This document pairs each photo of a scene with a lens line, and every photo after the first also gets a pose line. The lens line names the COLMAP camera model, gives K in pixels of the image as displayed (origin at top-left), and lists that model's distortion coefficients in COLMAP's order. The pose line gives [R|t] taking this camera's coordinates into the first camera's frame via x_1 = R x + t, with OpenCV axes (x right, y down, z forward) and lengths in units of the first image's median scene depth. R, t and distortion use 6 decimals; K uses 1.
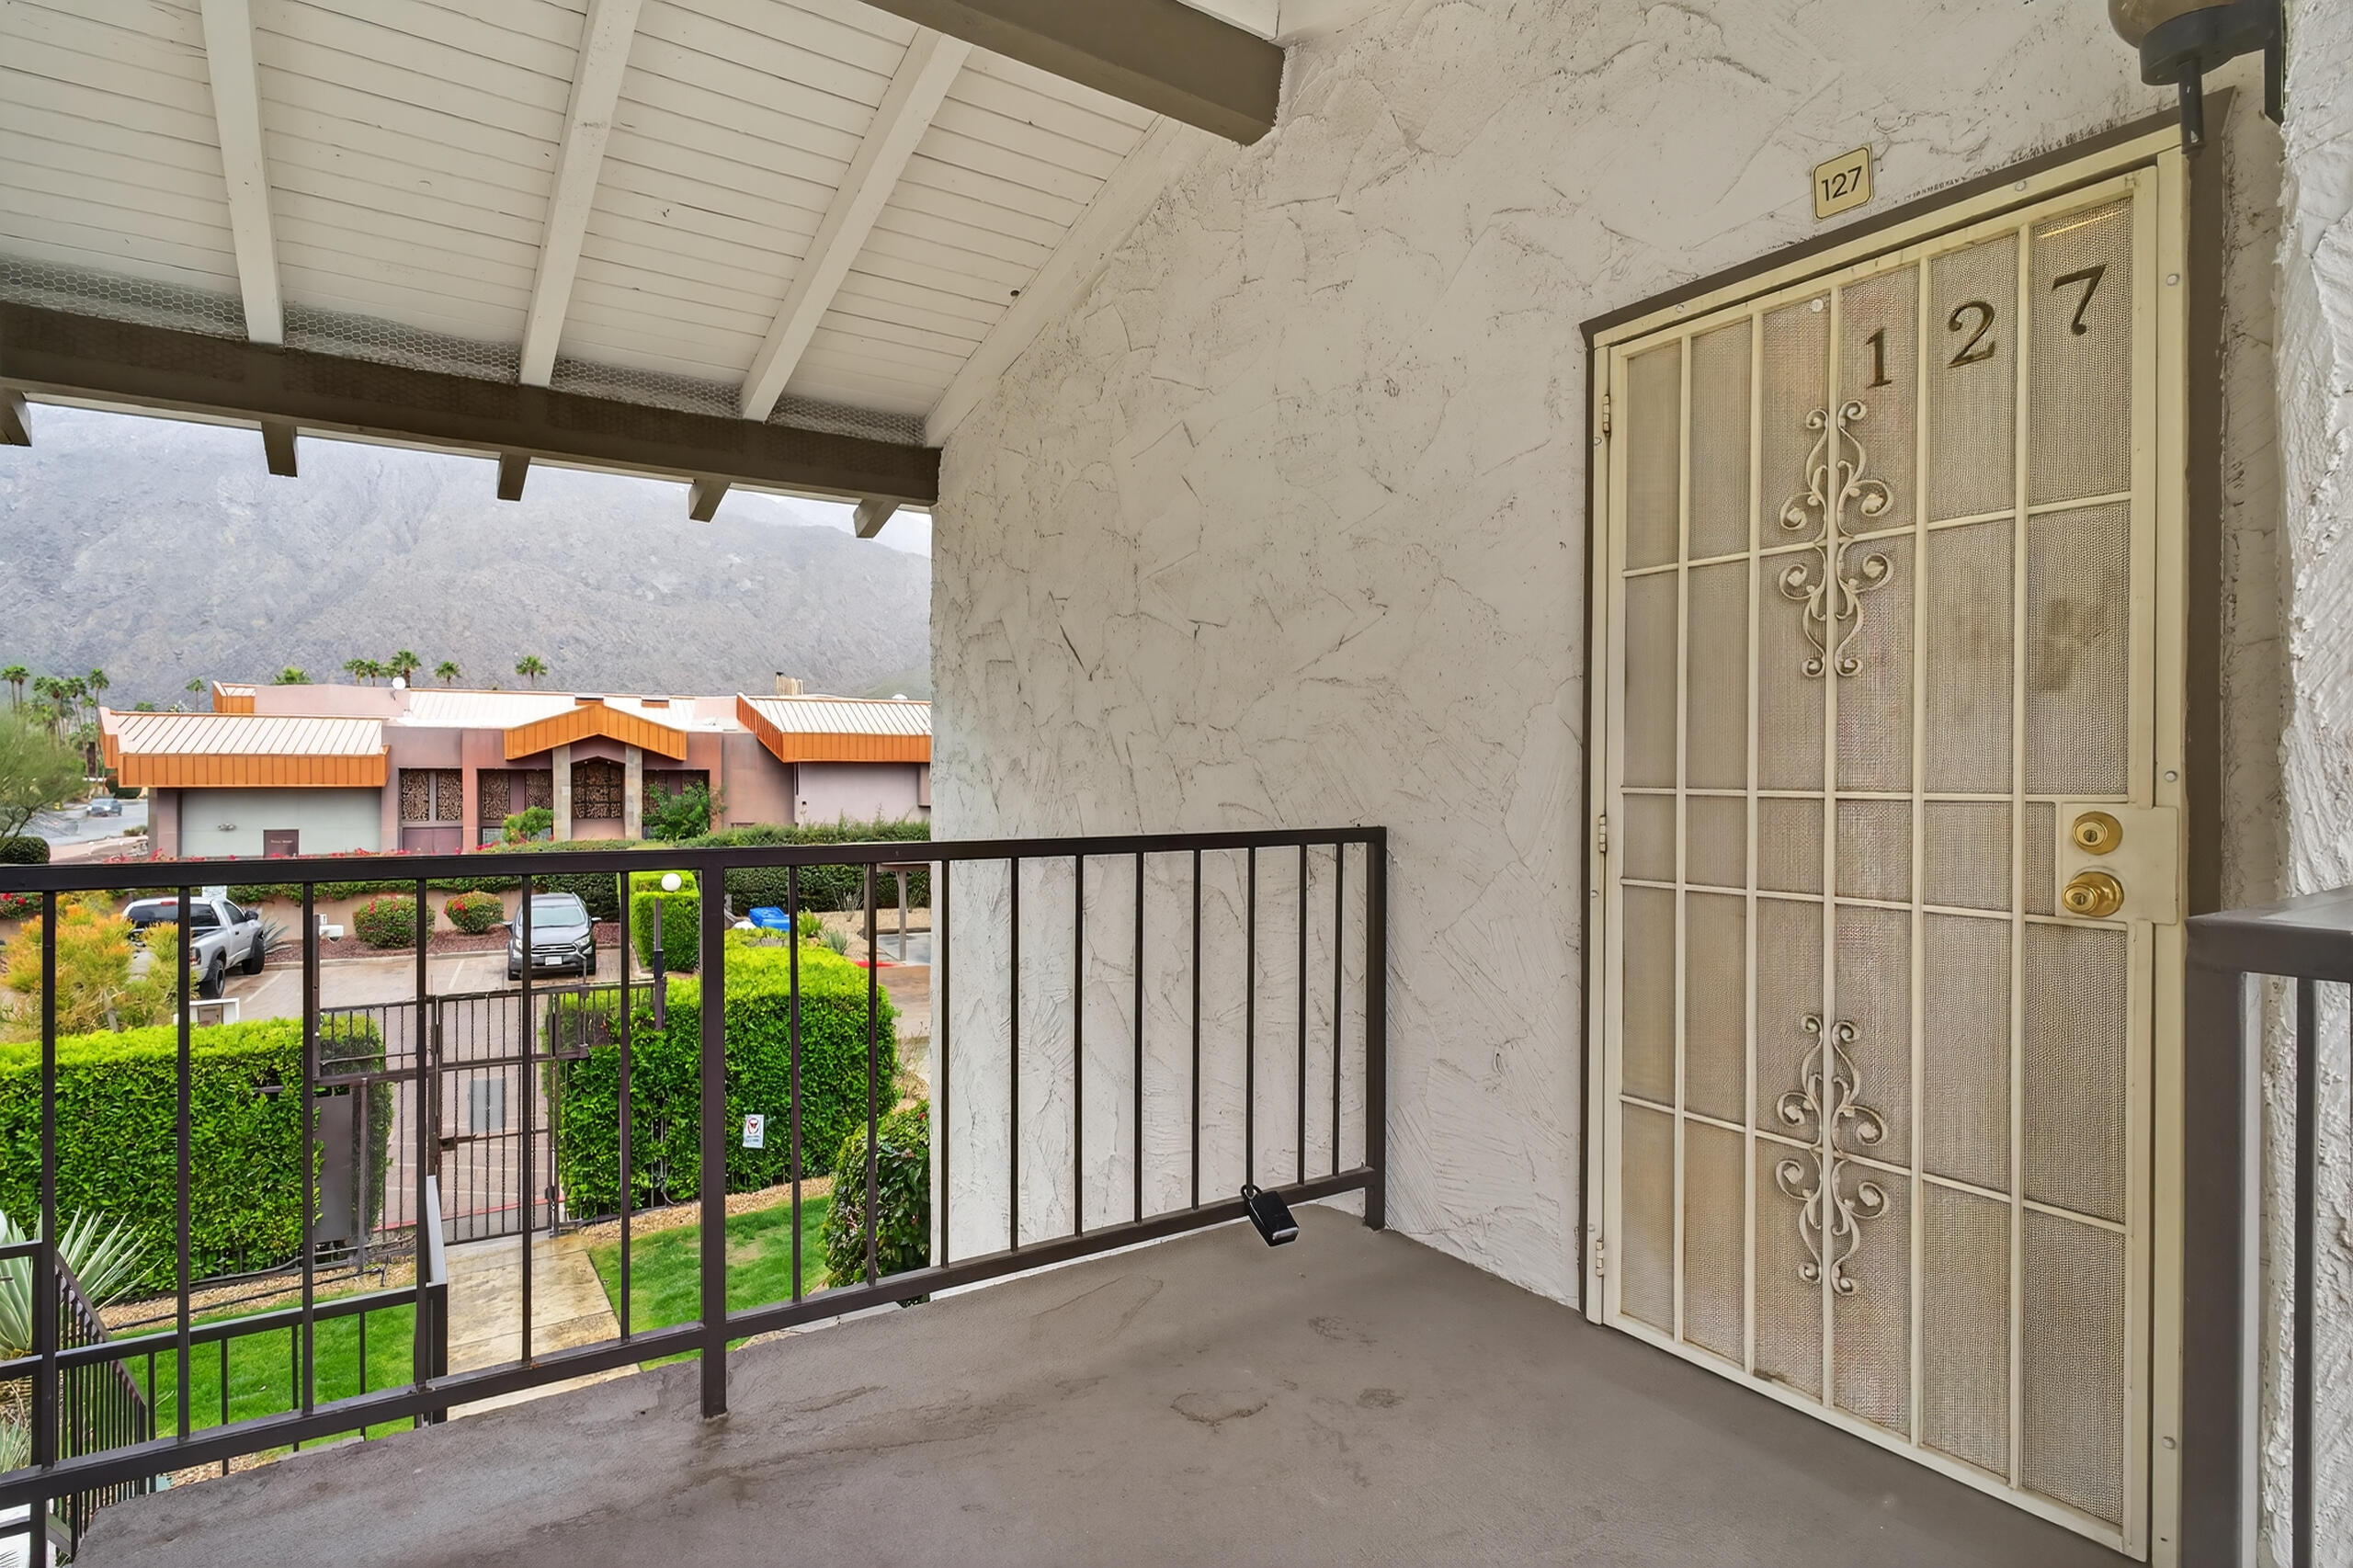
lens RADIAL K [[1206.1, 0, 1172.5], [0, 1206.1, 777.4], [0, 0, 1]] dist [0.000491, 0.003279]
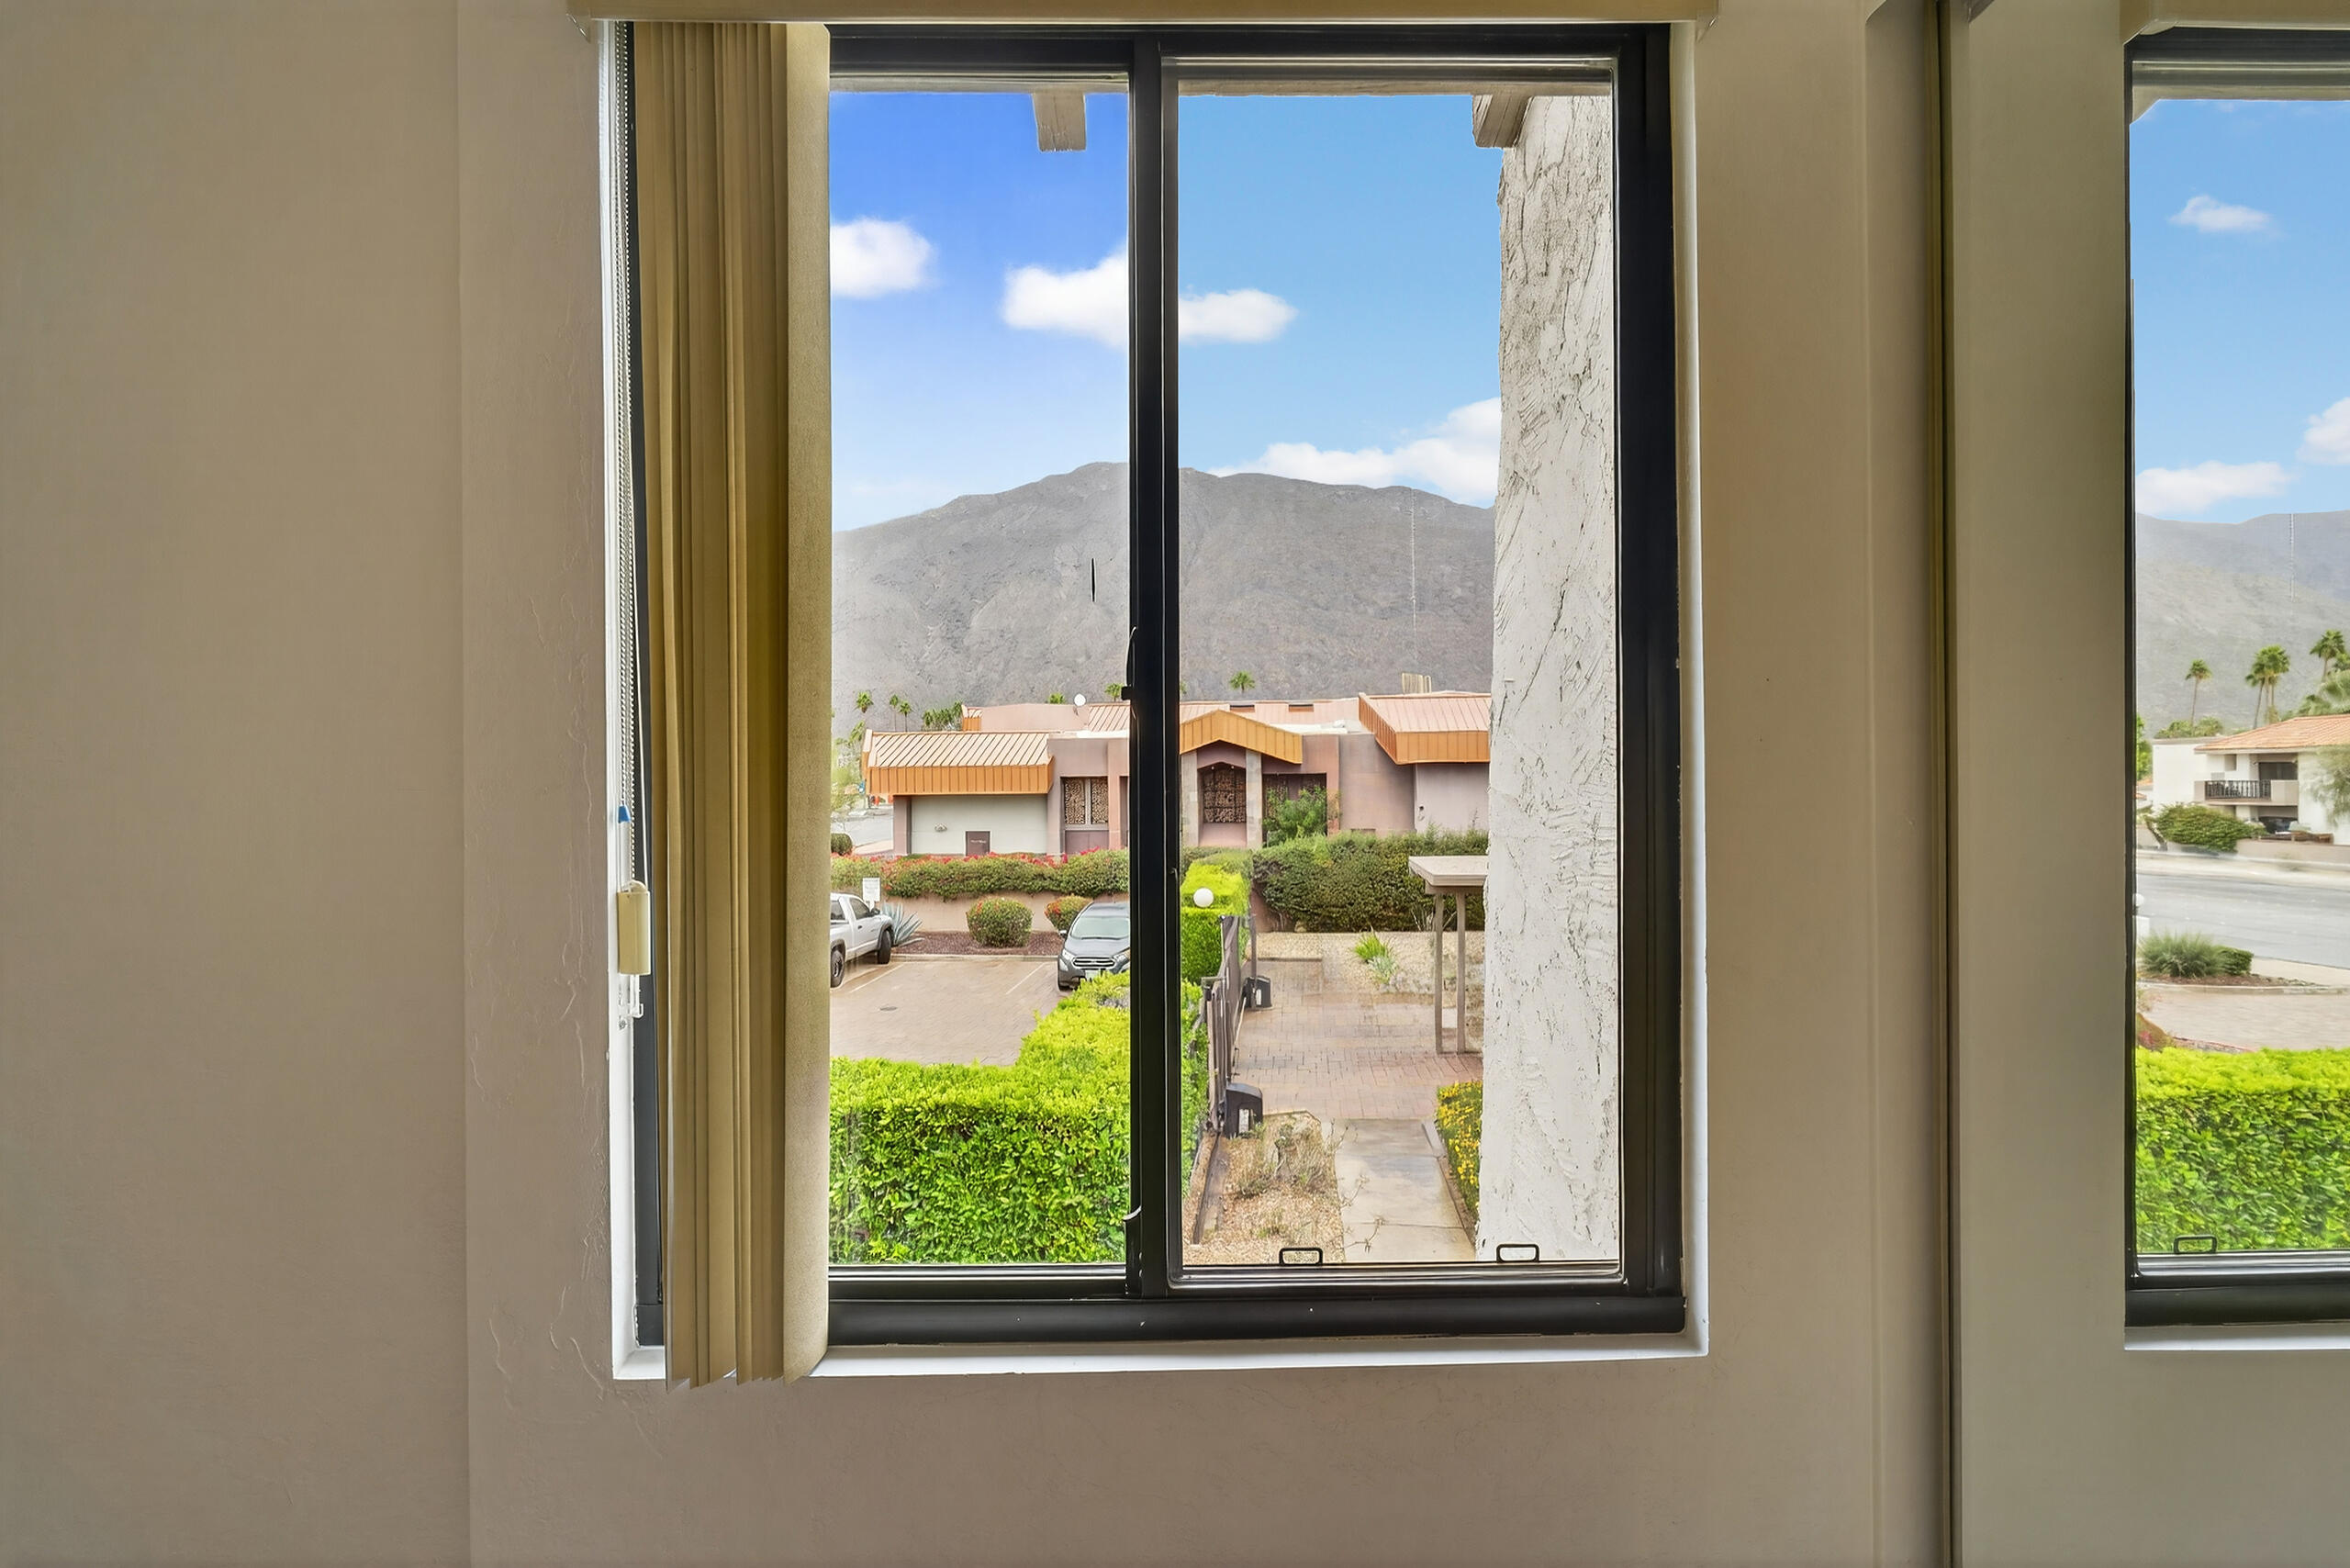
lens RADIAL K [[1204.6, 0, 1176.9], [0, 1204.6, 780.2], [0, 0, 1]] dist [0.000491, 0.003279]
pose [[0.840762, -0.010607, -0.541301, 0.041228], [0.011513, 0.999932, -0.001711, -0.000734], [0.541283, -0.004793, 0.840827, 0.130996]]
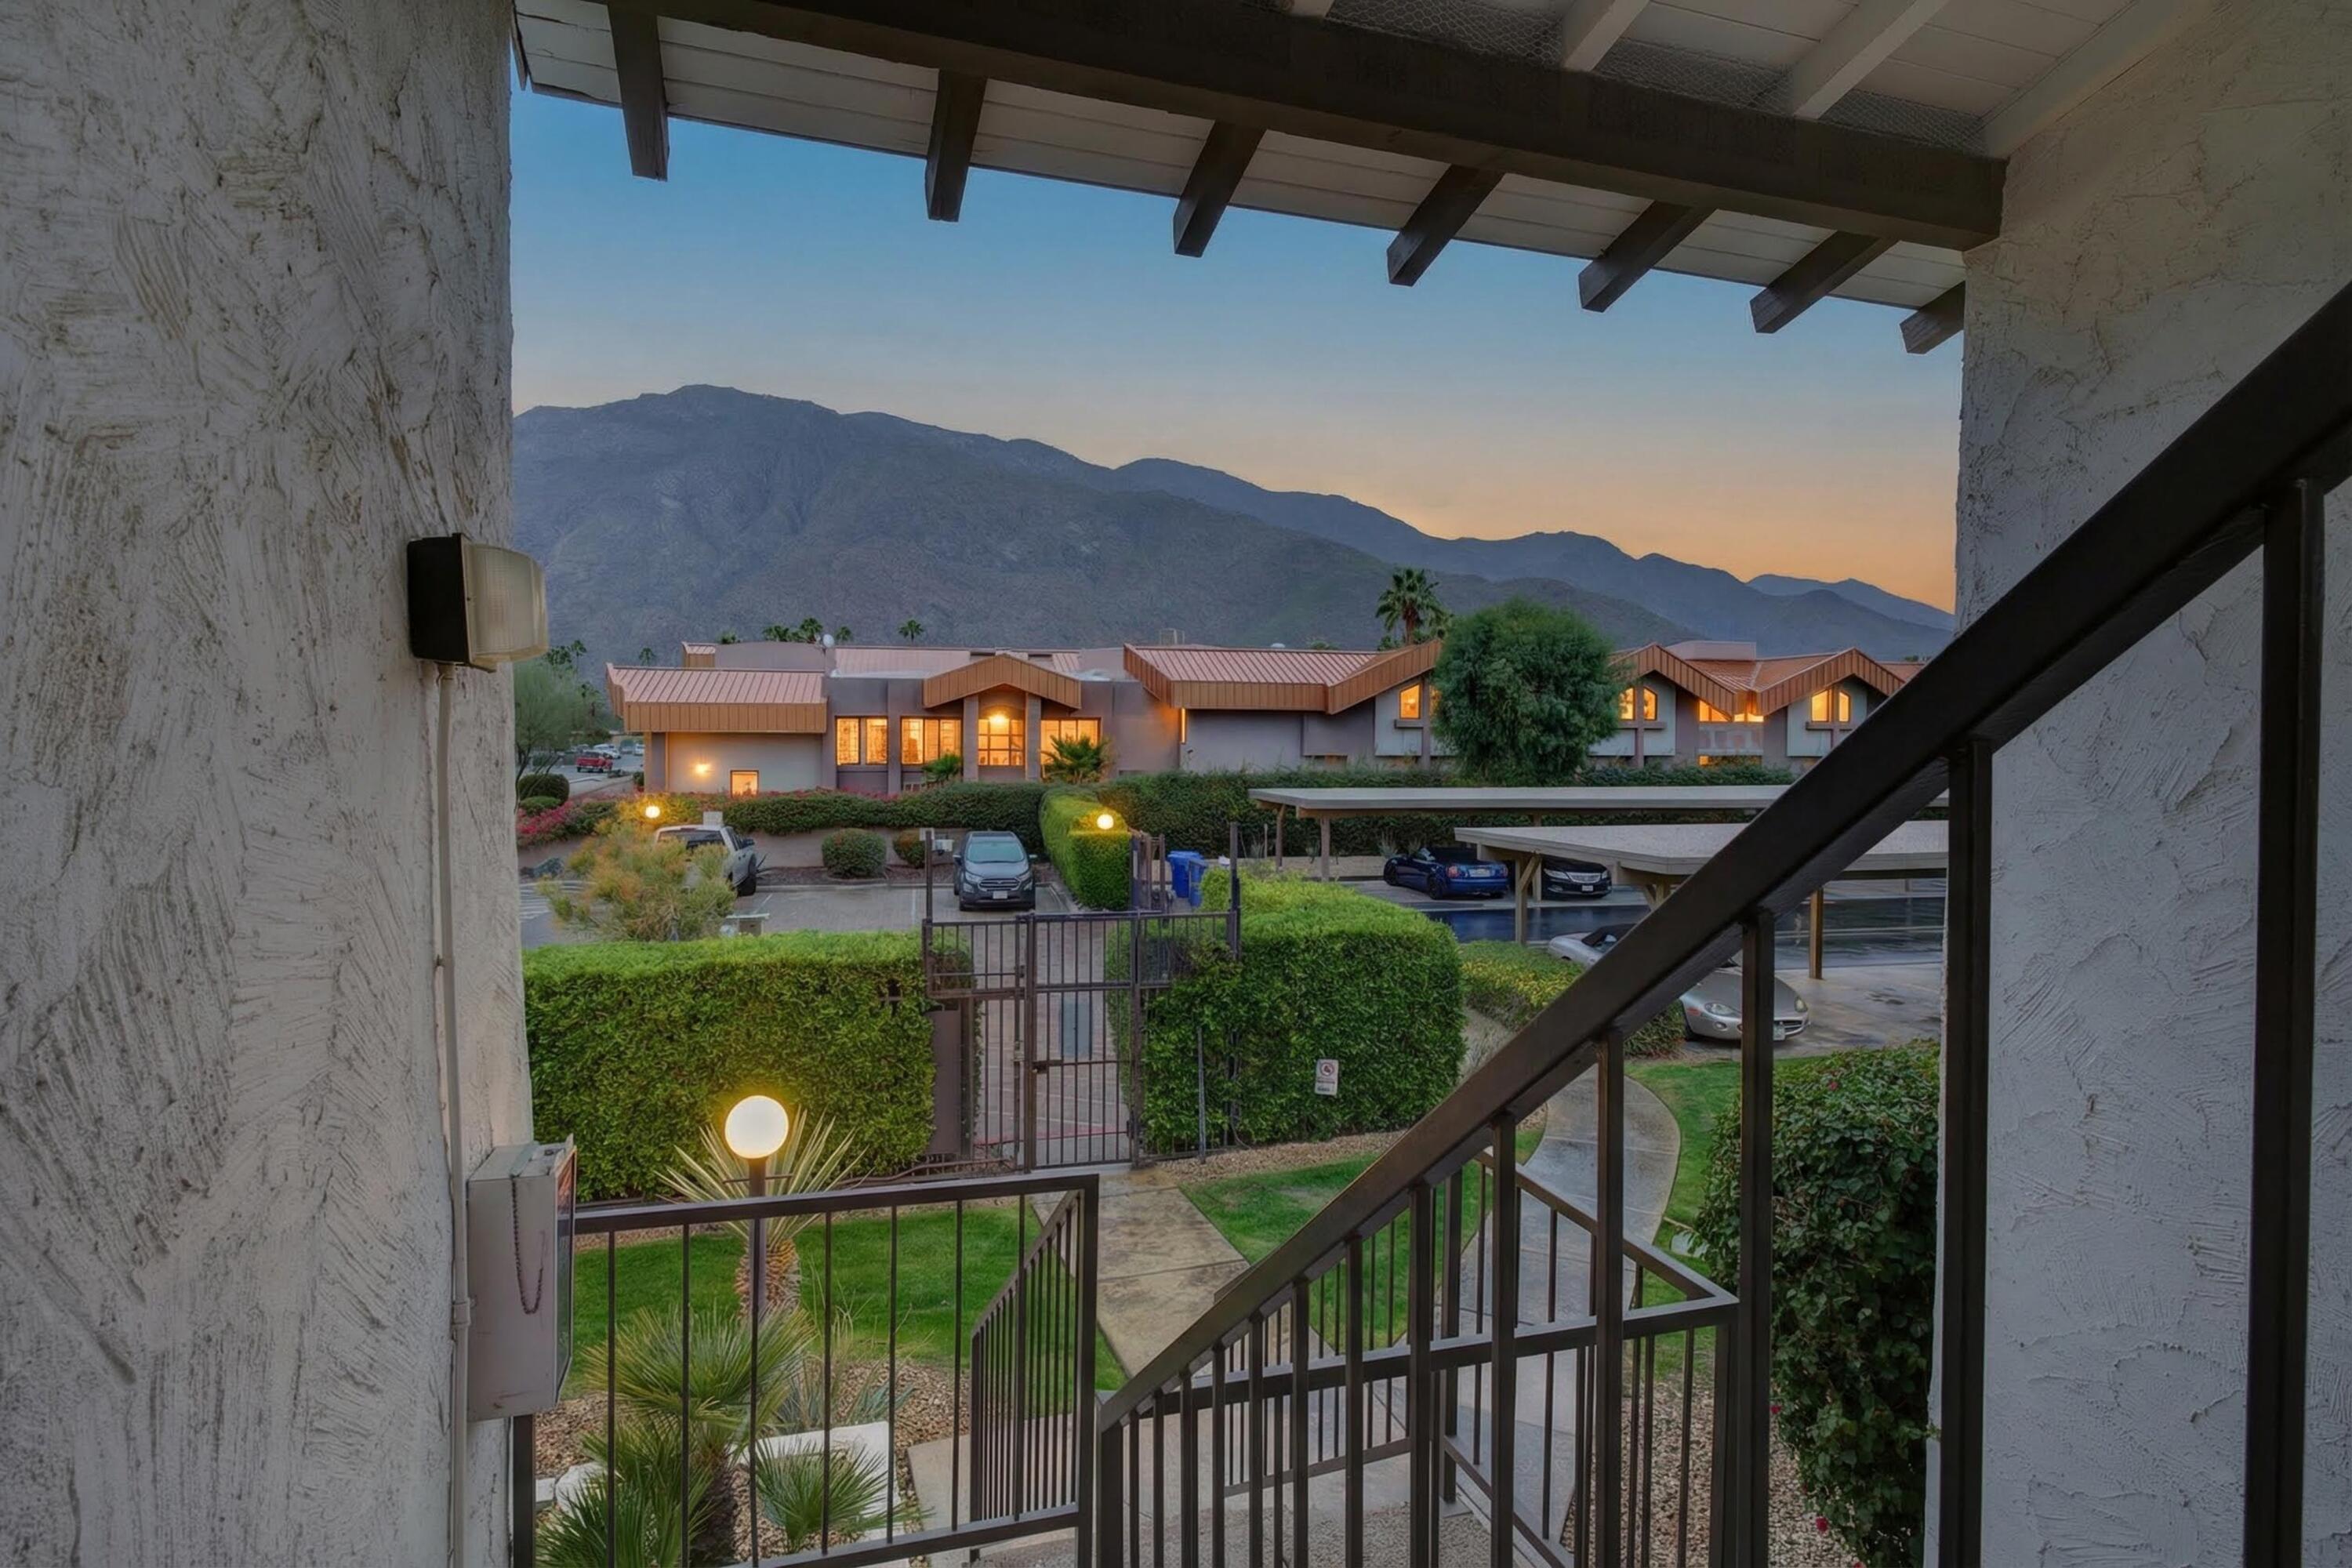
lens RADIAL K [[1205.6, 0, 1178.1], [0, 1205.6, 779.2], [0, 0, 1]] dist [0.000491, 0.003279]
pose [[0.966402, 0.013056, -0.256705, -0.058503], [-0.003625, 0.999302, 0.037179, 0.008052], [0.257011, -0.034999, 0.965774, 0.021899]]
